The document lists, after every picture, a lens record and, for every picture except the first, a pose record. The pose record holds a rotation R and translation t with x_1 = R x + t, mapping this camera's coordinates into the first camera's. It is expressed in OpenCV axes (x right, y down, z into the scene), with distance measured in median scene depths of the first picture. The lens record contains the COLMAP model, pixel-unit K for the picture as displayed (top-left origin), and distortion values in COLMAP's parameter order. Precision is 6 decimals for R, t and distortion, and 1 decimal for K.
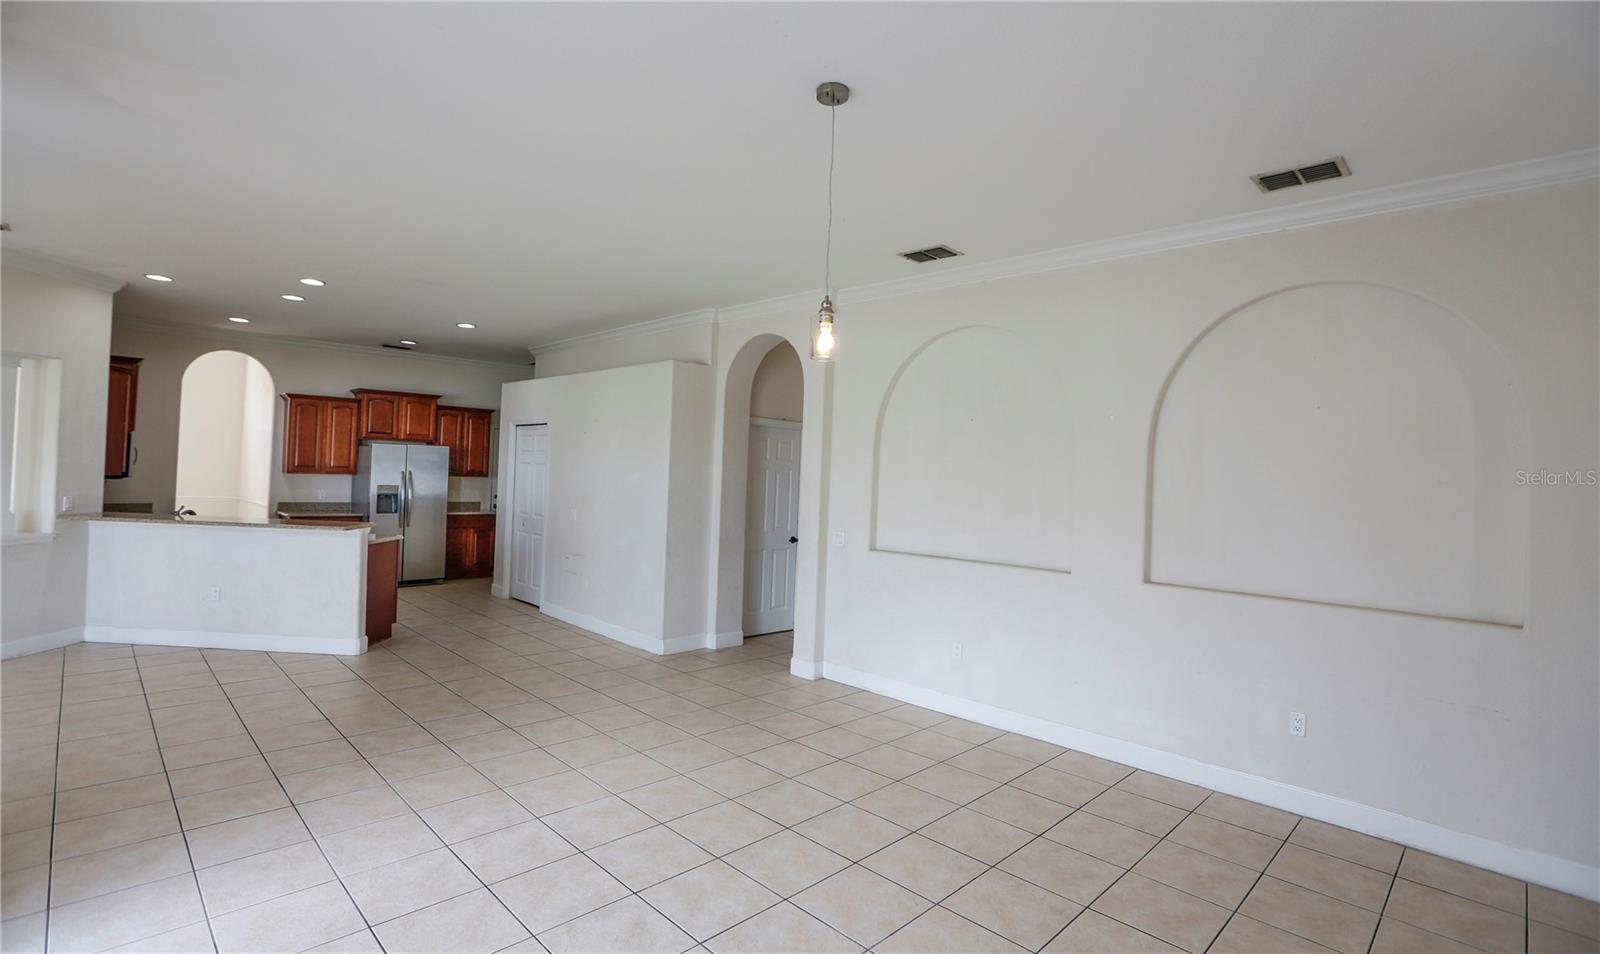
lens RADIAL K [[735.9, 0, 799.5], [0, 735.9, 471.8], [0, 0, 1]] dist [-0.032840, 0.002629]
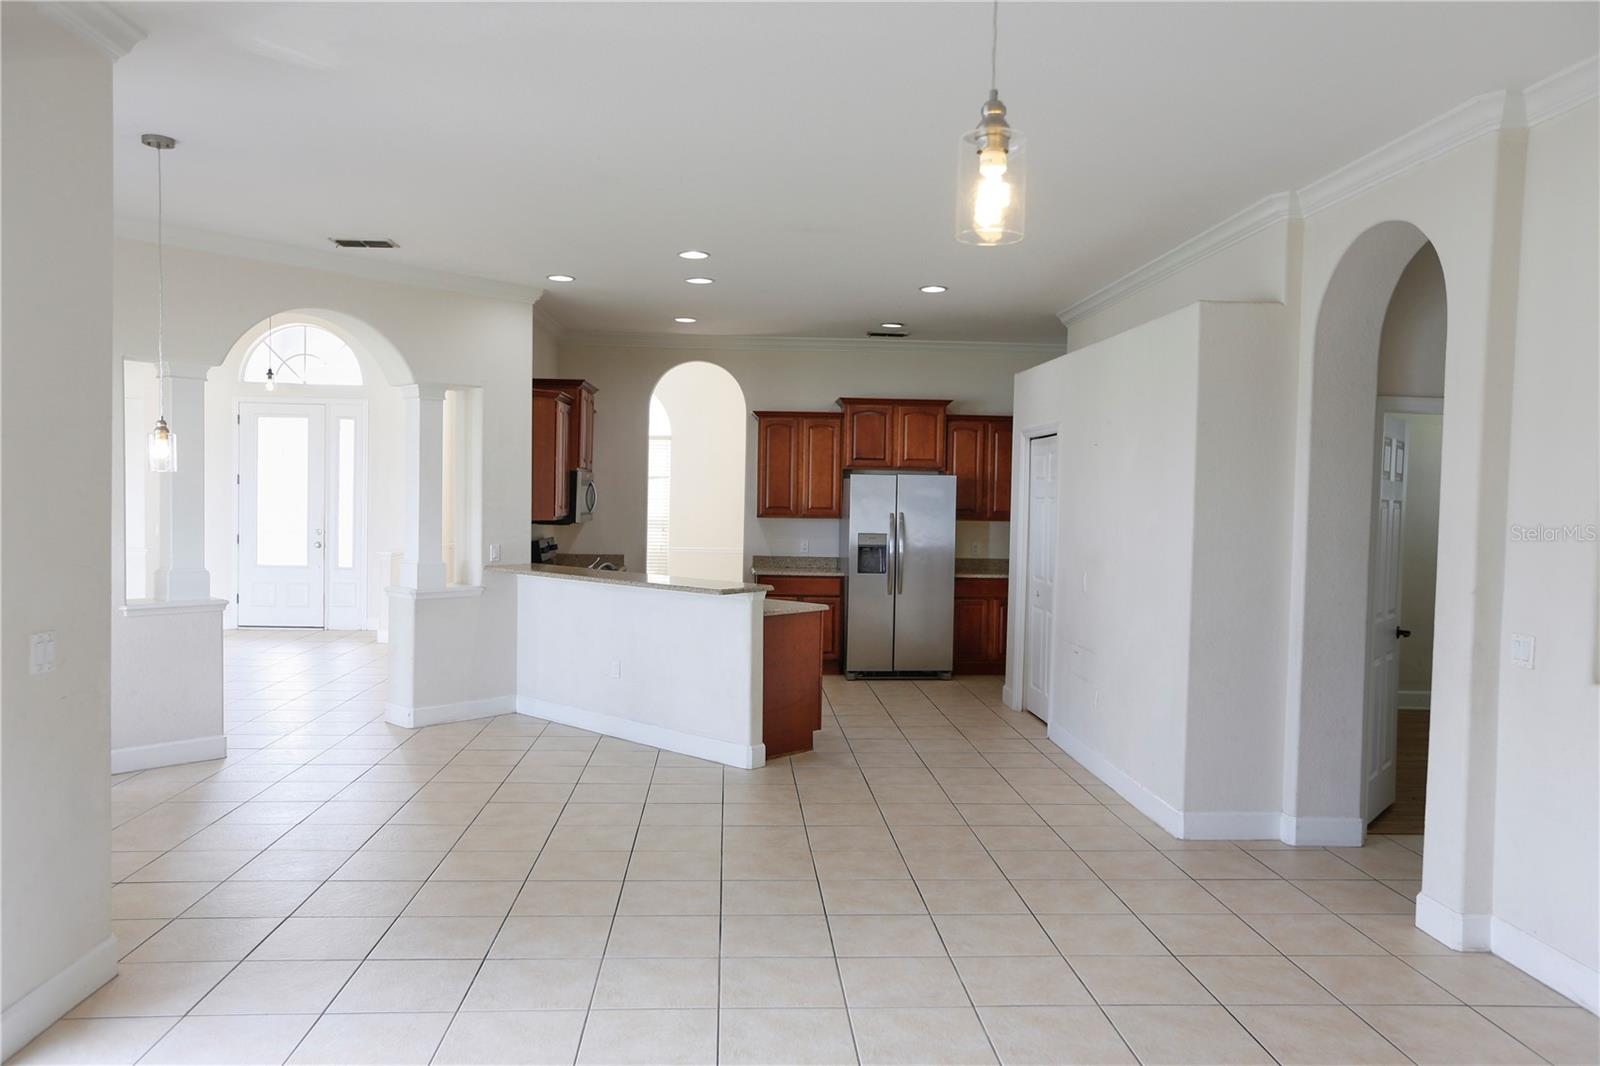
lens RADIAL K [[1155.7, 0, 816.0], [0, 1155.7, 543.8], [0, 0, 1]] dist [-0.021237, 0.037307]
pose [[0.757814, 0.007349, -0.652429, 0.154369], [0.008598, 0.999737, 0.021248, 0.005490], [0.652414, -0.021712, 0.757552, 0.154178]]
